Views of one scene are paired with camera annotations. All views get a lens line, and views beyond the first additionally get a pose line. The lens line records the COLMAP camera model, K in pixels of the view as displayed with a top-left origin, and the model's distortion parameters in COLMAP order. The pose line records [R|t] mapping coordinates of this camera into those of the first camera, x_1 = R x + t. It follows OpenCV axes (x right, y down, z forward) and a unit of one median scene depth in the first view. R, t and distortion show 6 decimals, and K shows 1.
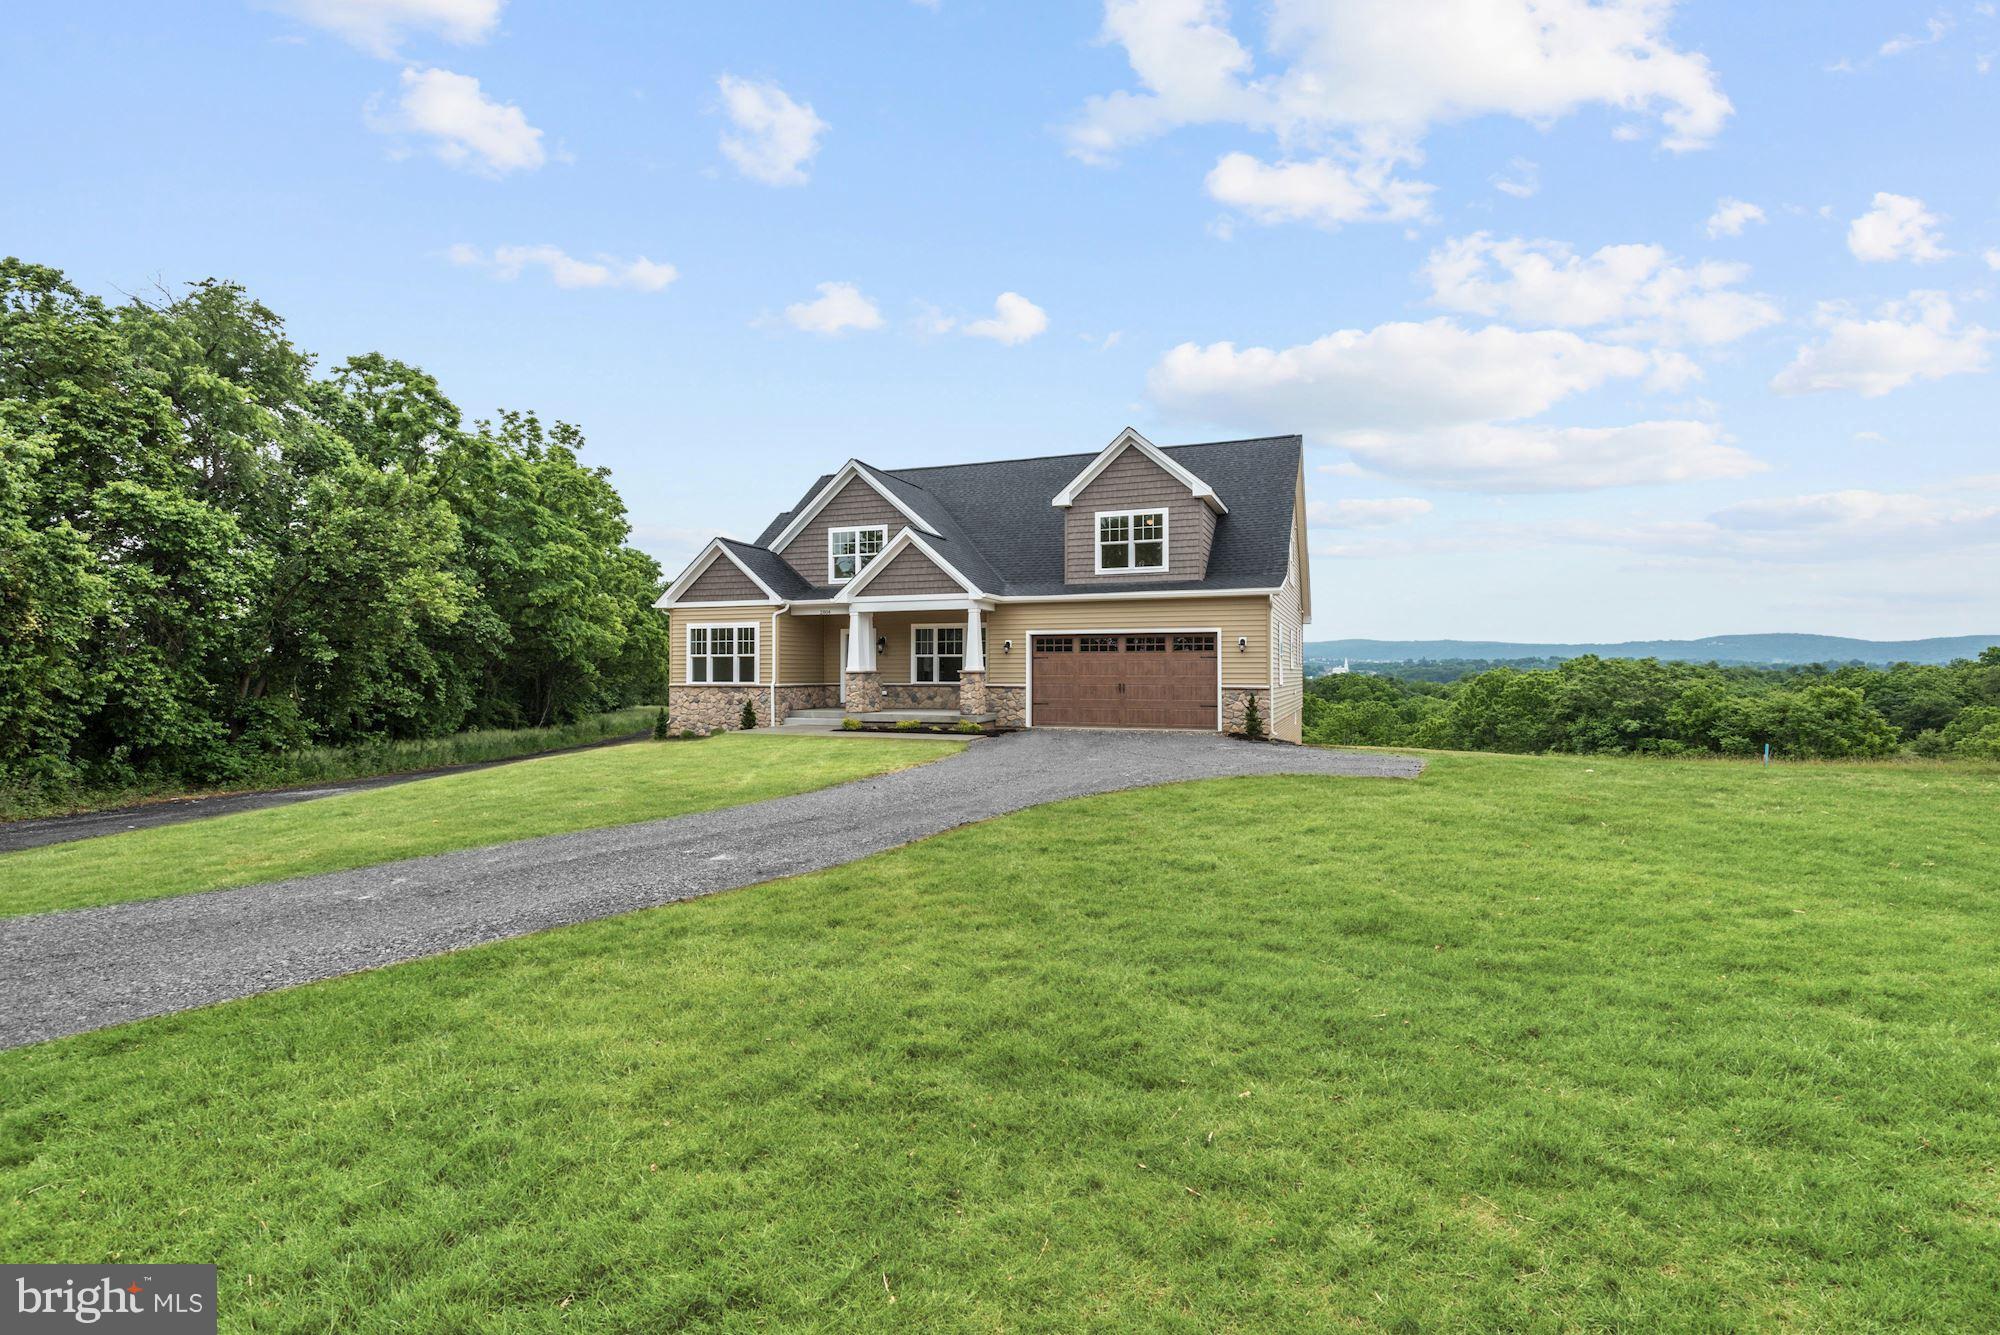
lens RADIAL K [[969.4, 0, 992.2], [0, 969.4, 667.2], [0, 0, 1]] dist [-0.020494, 0.001918]
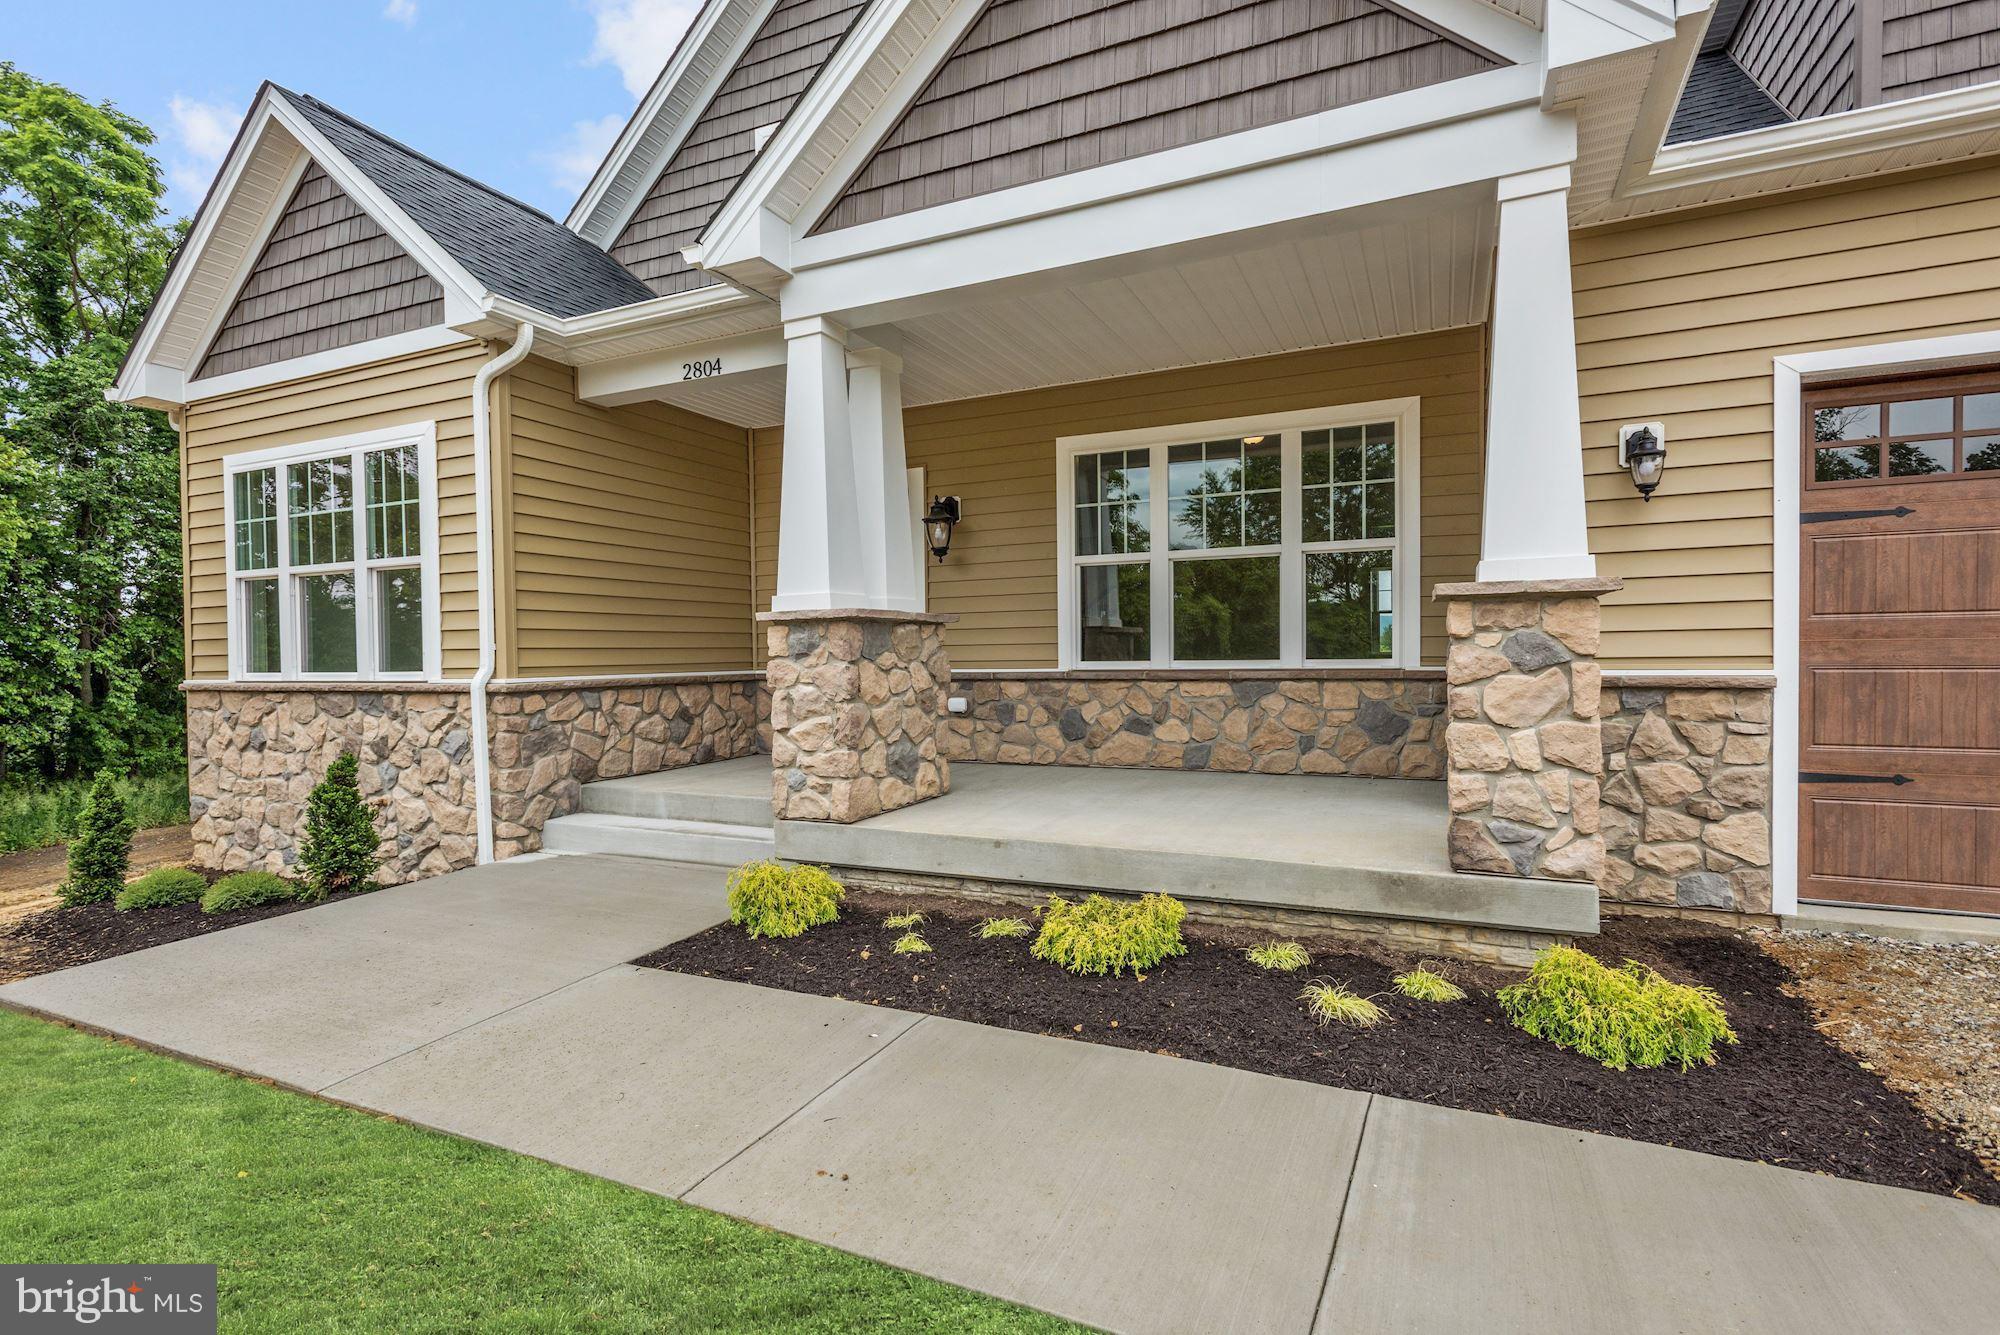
lens RADIAL K [[969.4, 0, 998.6], [0, 969.4, 670.3], [0, 0, 1]] dist [-0.020494, 0.001918]
pose [[0.997917, -0.011237, -0.063518, -0.086686], [0.012590, 0.999701, 0.020939, 0.011981], [0.063264, -0.021695, 0.997761, 0.769112]]
